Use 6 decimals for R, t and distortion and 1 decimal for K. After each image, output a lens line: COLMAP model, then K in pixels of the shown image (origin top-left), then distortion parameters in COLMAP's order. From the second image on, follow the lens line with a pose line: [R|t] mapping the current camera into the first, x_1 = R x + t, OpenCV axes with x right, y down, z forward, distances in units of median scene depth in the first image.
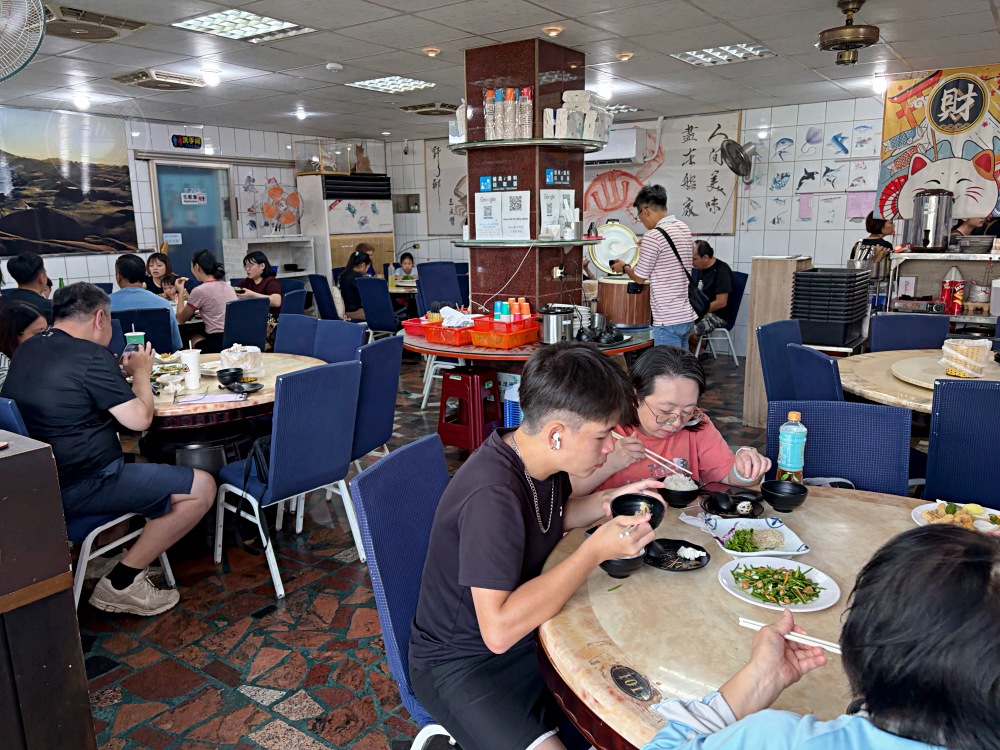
lens RADIAL K [[756.6, 0, 502.3], [0, 756.6, 385.0], [0, 0, 1]] dist [0.075562, -0.052032]
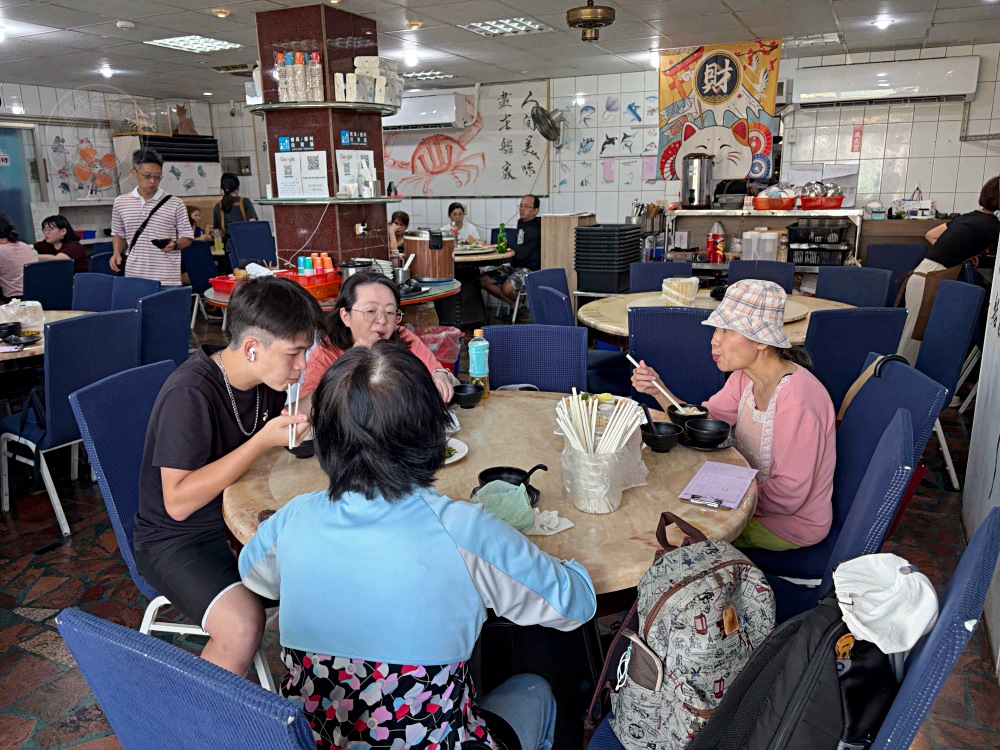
lens RADIAL K [[757.9, 0, 500.0], [0, 757.9, 375.0], [0, 0, 1]] dist [0.078289, -0.058875]
pose [[0.987116, -0.043955, 0.153853, 0.083512], [0.039588, 0.998725, 0.031333, 0.026793], [-0.155034, -0.024839, 0.987597, -0.080658]]
